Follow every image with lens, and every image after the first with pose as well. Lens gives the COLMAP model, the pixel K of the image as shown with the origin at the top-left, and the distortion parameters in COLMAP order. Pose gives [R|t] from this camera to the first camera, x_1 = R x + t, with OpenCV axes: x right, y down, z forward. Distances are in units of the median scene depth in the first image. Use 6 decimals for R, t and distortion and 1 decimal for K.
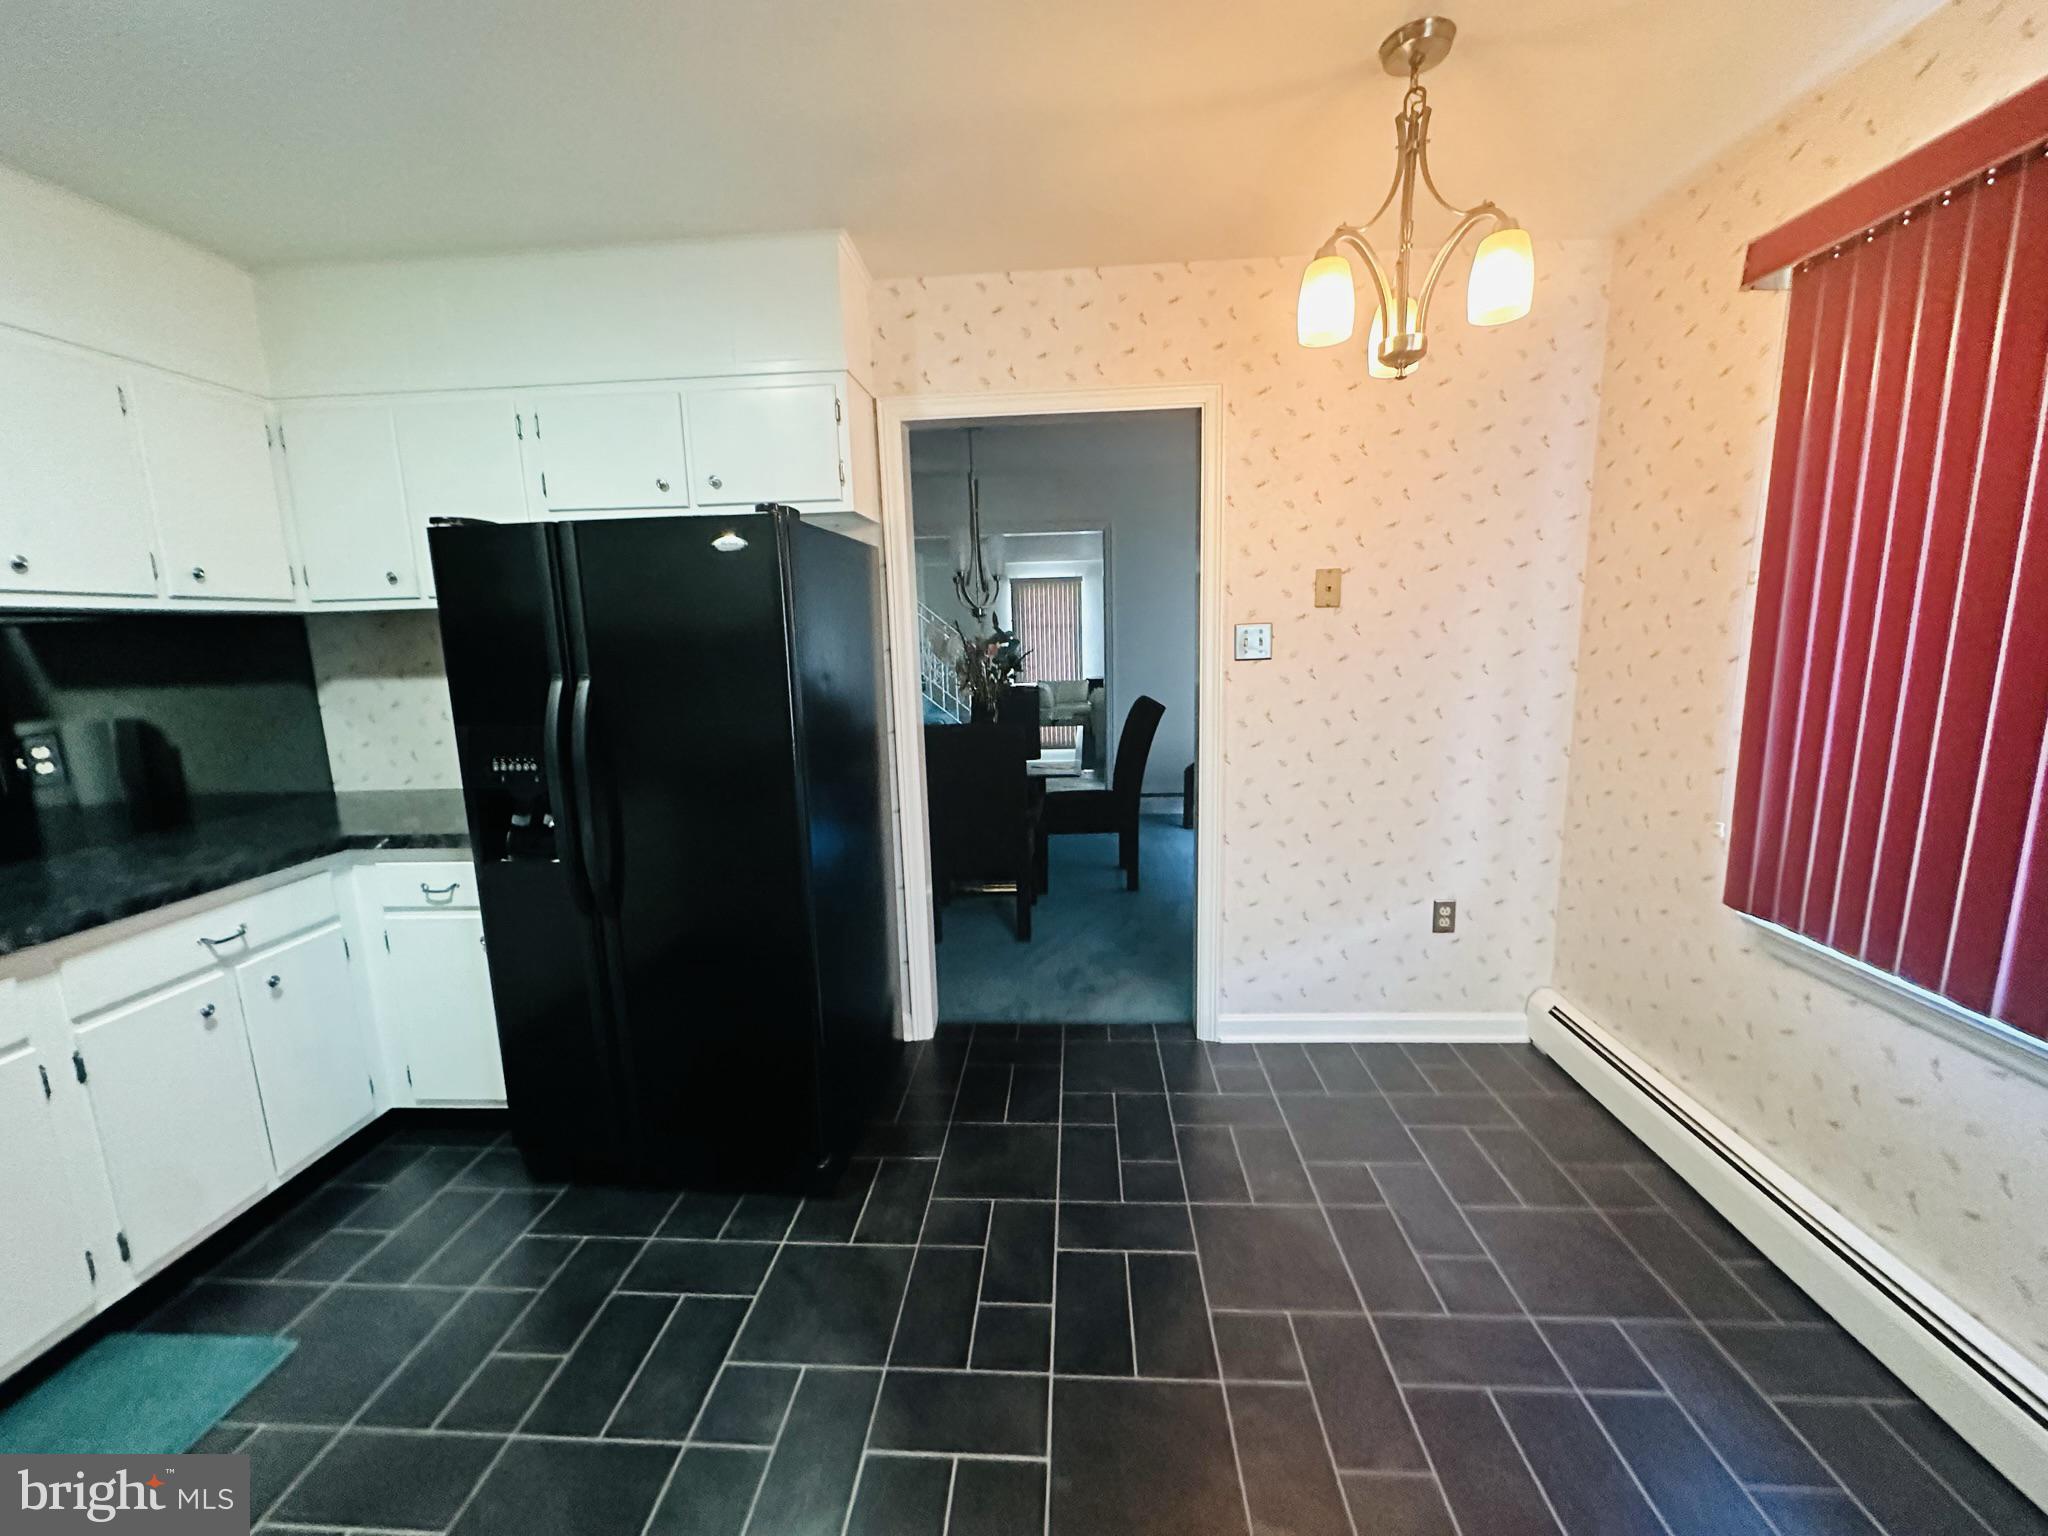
lens RADIAL K [[816.8, 0, 1025.1], [0, 816.8, 767.4], [0, 0, 1]] dist [-0.002978, 0.000296]
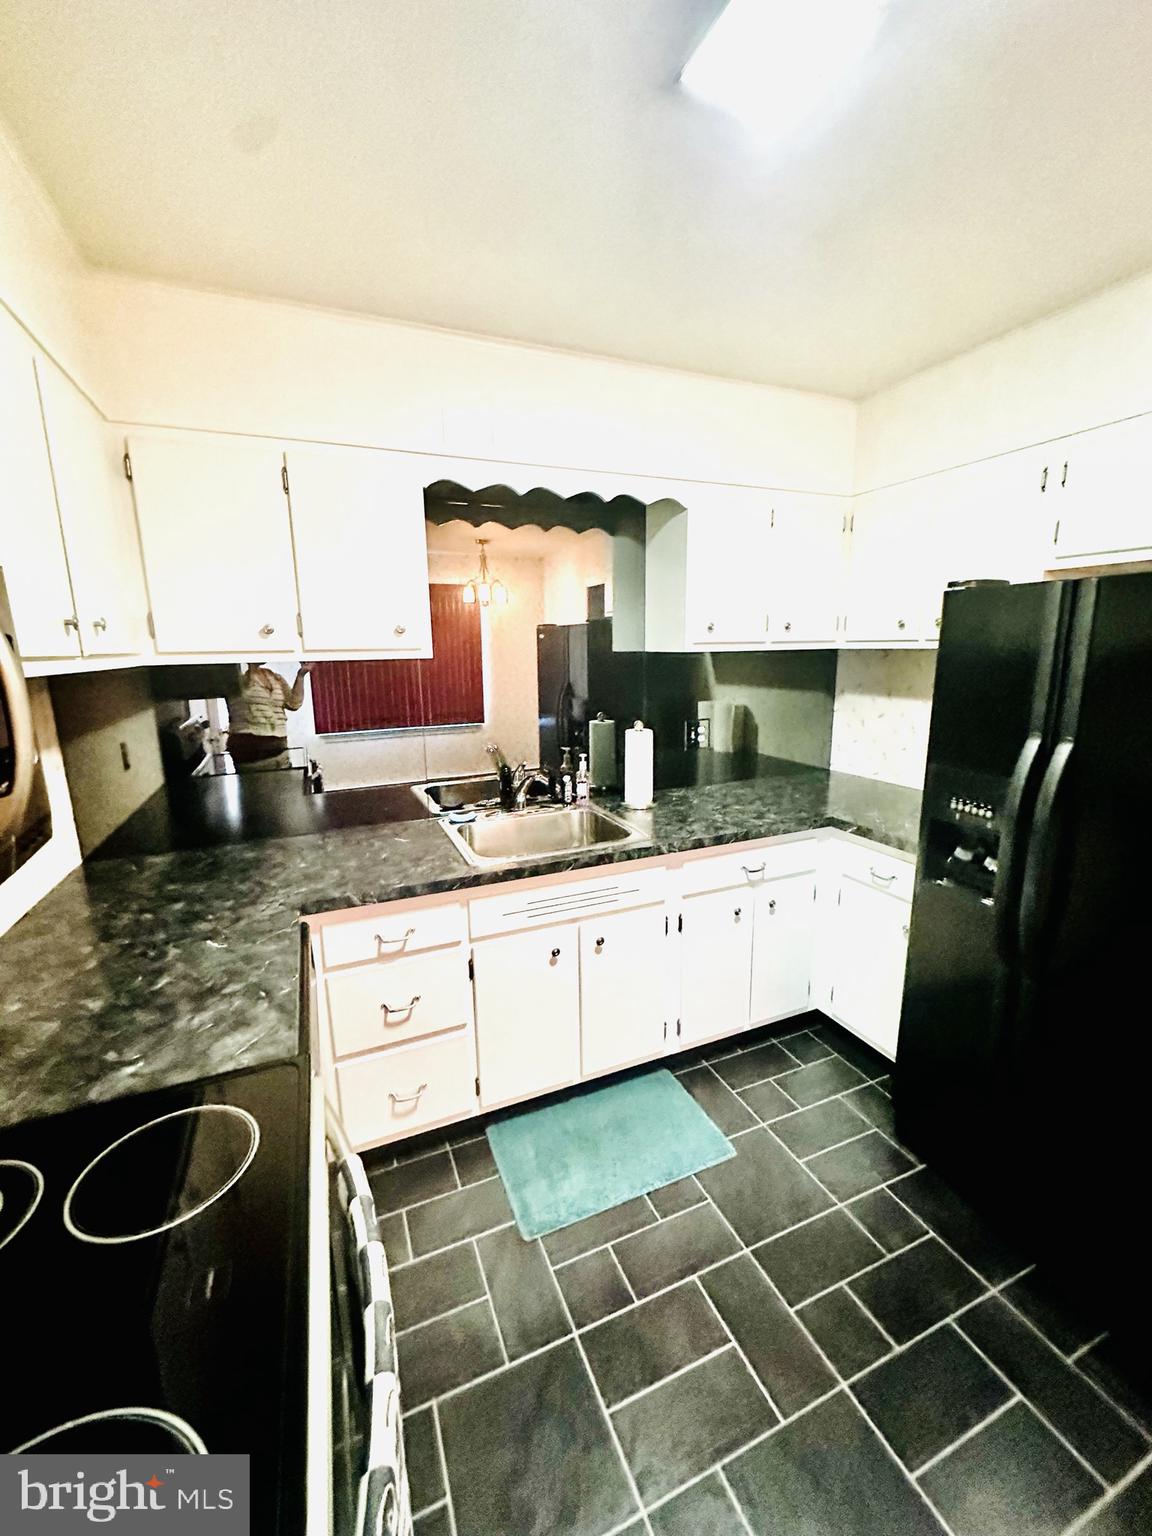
lens RADIAL K [[612.6, 0, 571.7], [0, 612.6, 772.4], [0, 0, 1]] dist [-0.002978, 0.000296]
pose [[0.444101, 0.199838, -0.873406, -0.137665], [-0.144218, 0.978042, 0.150449, -0.085023], [0.884294, 0.059147, 0.463170, 0.125524]]
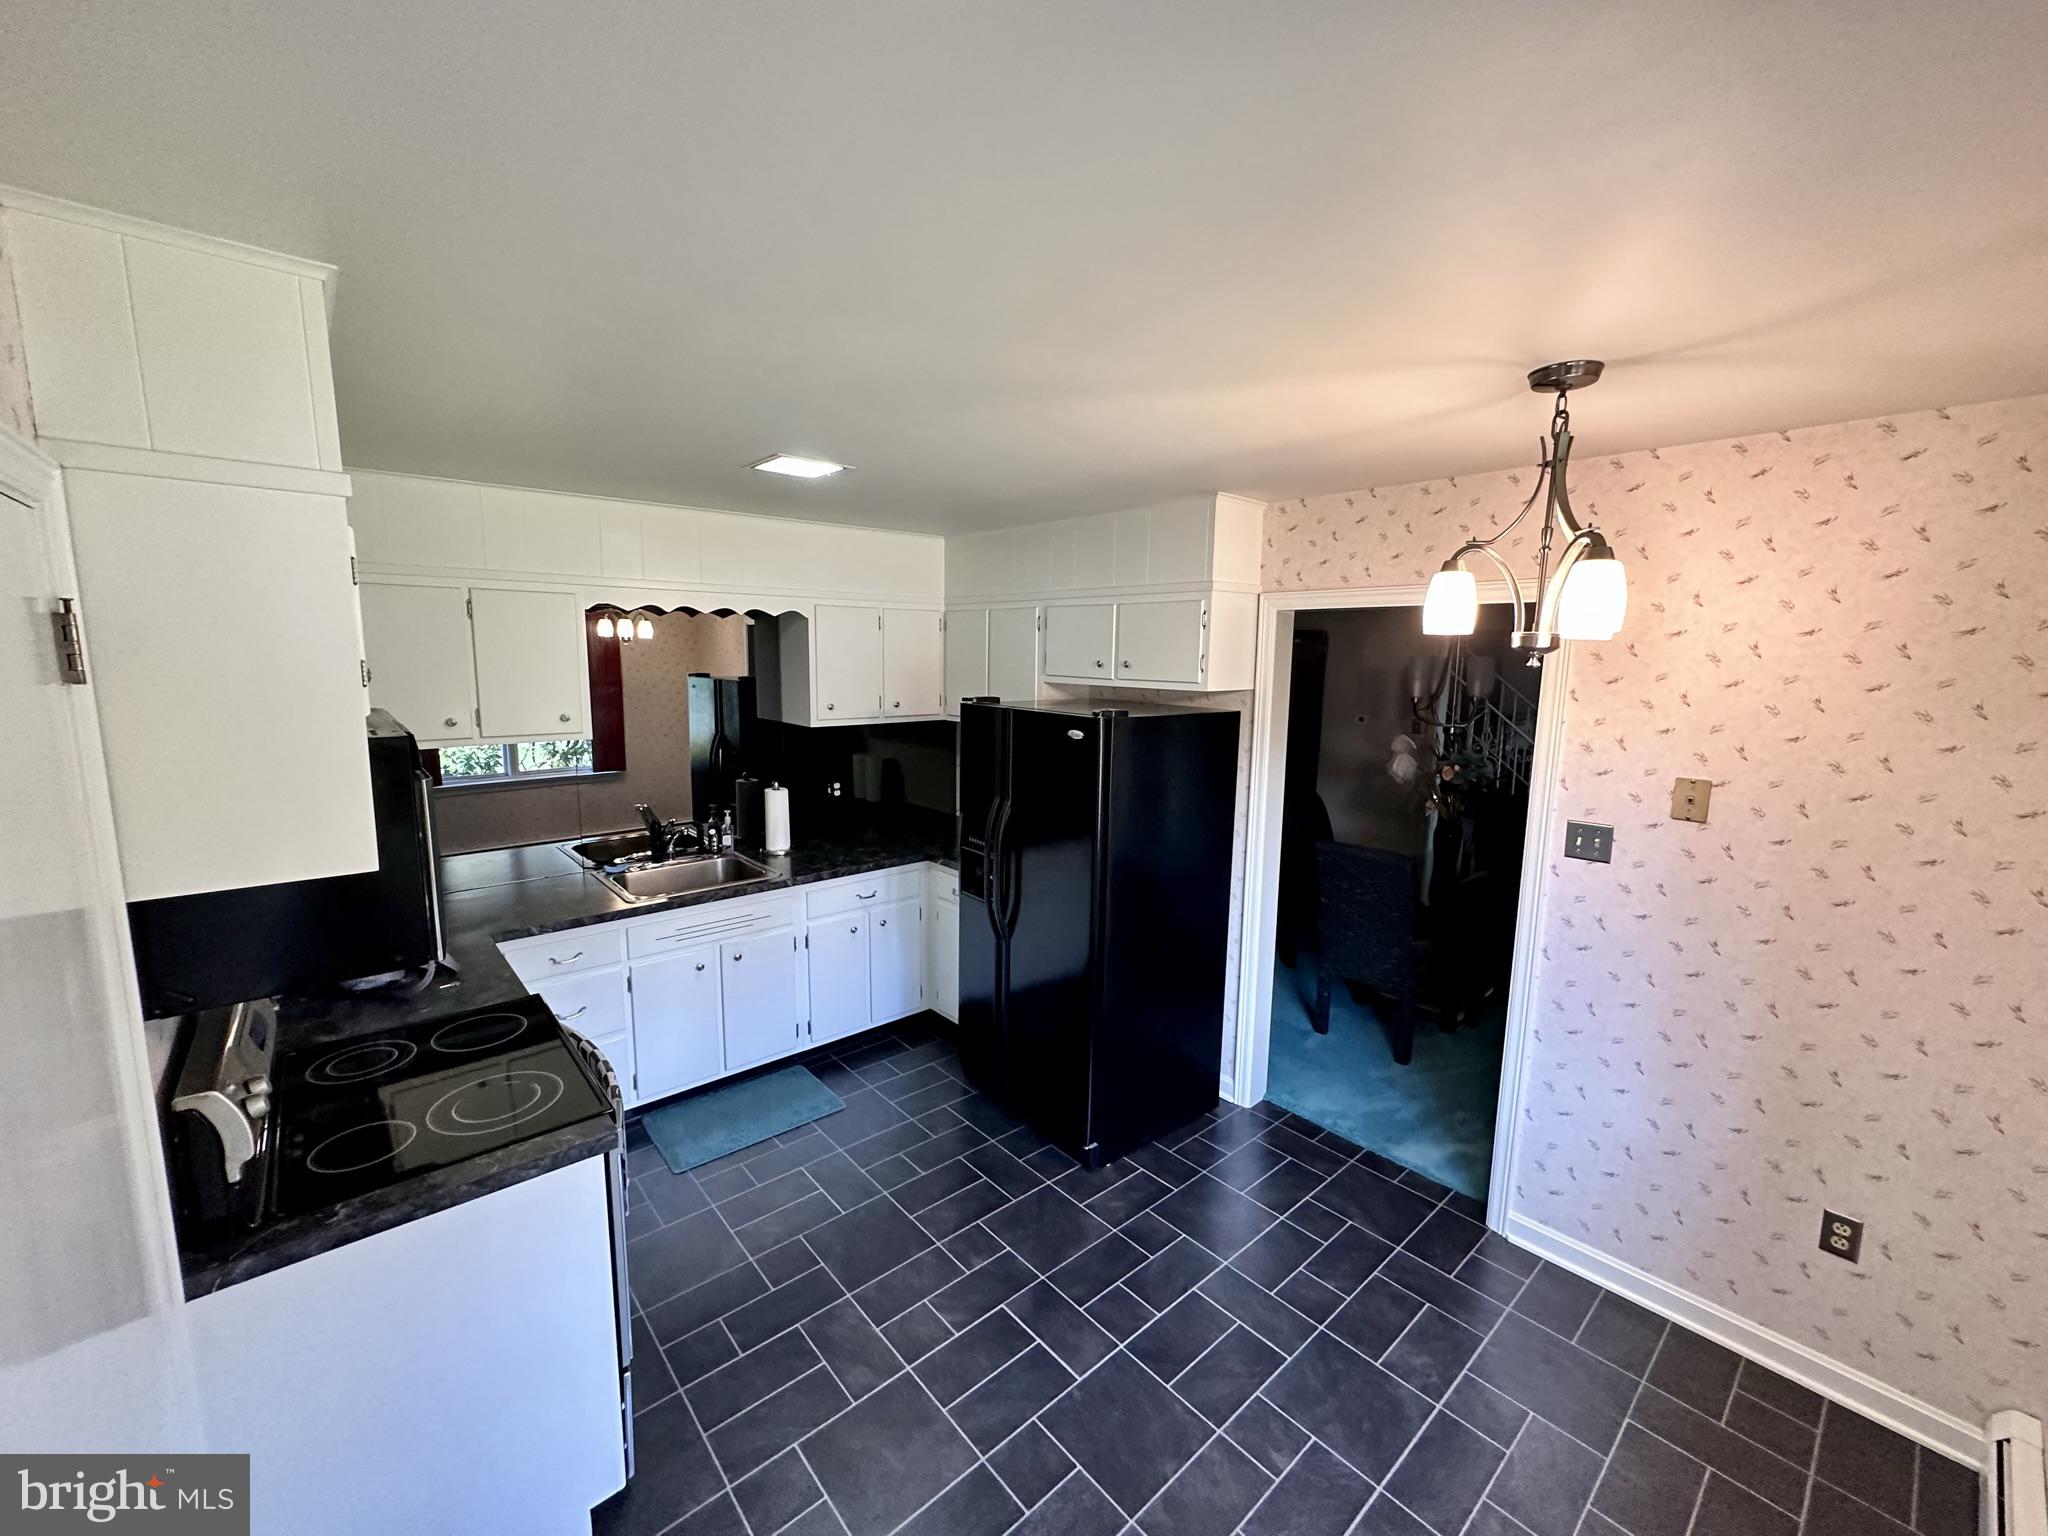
lens RADIAL K [[816.8, 0, 1015.9], [0, 816.8, 769.9], [0, 0, 1]] dist [-0.002978, 0.000296]
pose [[0.697169, 0.139035, -0.703296, 0.562219], [-0.149831, 0.987607, 0.046715, -0.216541], [0.701075, 0.072807, 0.709361, -0.164587]]
